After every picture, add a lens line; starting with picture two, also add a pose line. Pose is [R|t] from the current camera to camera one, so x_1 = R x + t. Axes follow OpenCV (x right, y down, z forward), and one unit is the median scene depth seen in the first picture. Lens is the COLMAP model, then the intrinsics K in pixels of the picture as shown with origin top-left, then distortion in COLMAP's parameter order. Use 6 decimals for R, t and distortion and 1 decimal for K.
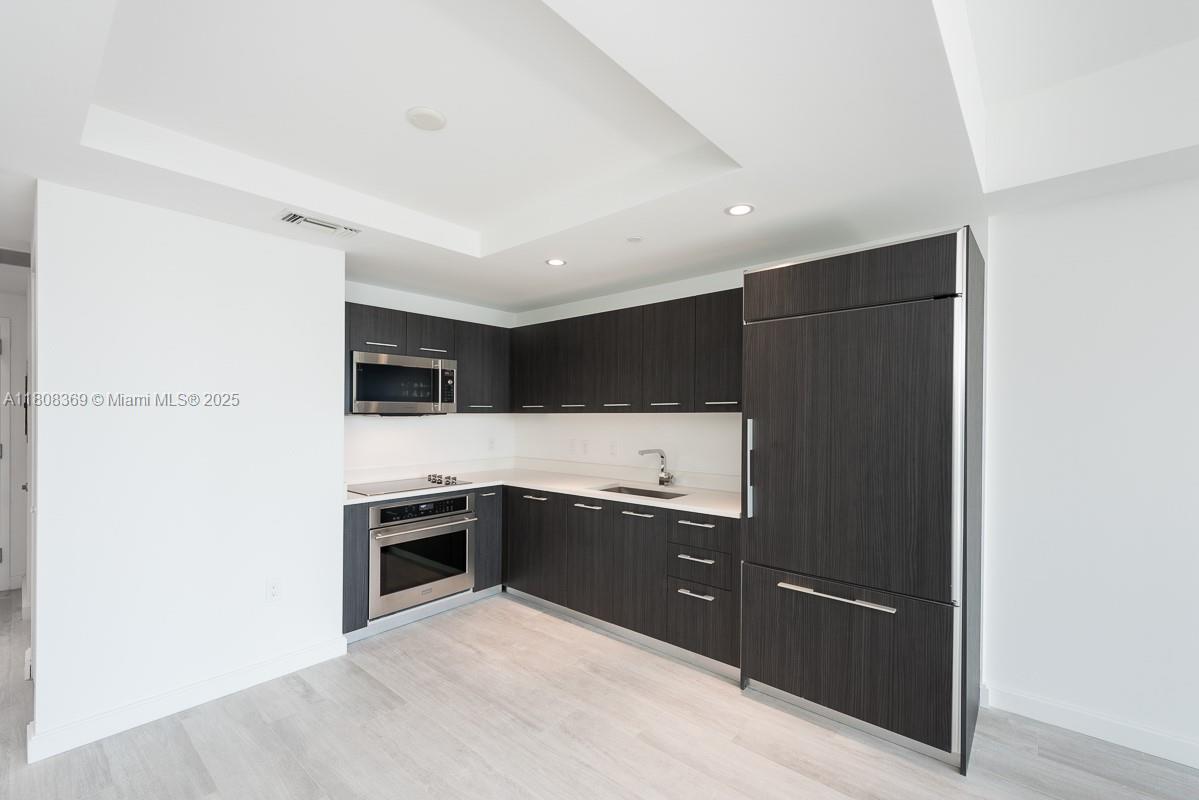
lens RADIAL K [[500.4, 0, 603.8], [0, 500.4, 411.6], [0, 0, 1]] dist [0.009286, -0.000110]
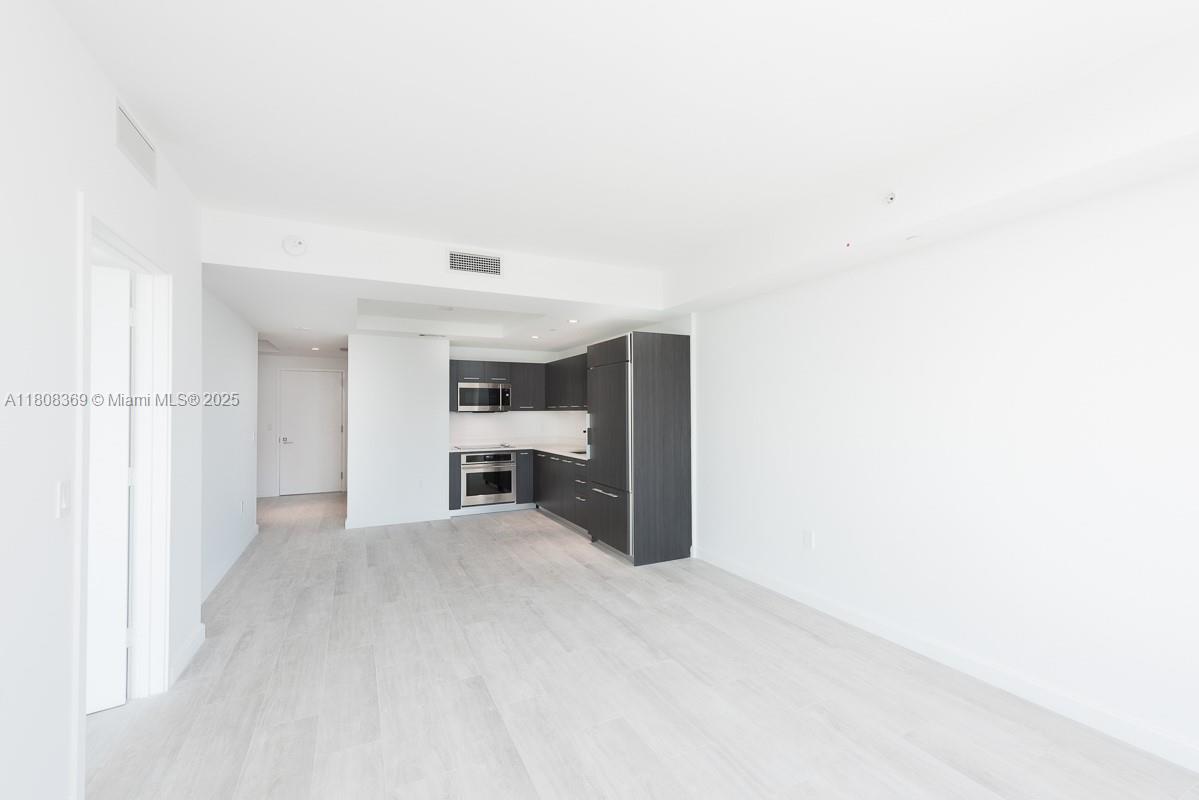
lens RADIAL K [[482.4, 0, 604.4], [0, 482.4, 401.3], [0, 0, 1]] dist [0.000409, -0.000139]
pose [[0.927806, -0.008292, -0.372971, 0.879666], [0.002877, 0.999882, -0.015072, -0.005648], [0.373052, 0.012910, 0.927721, -0.701146]]
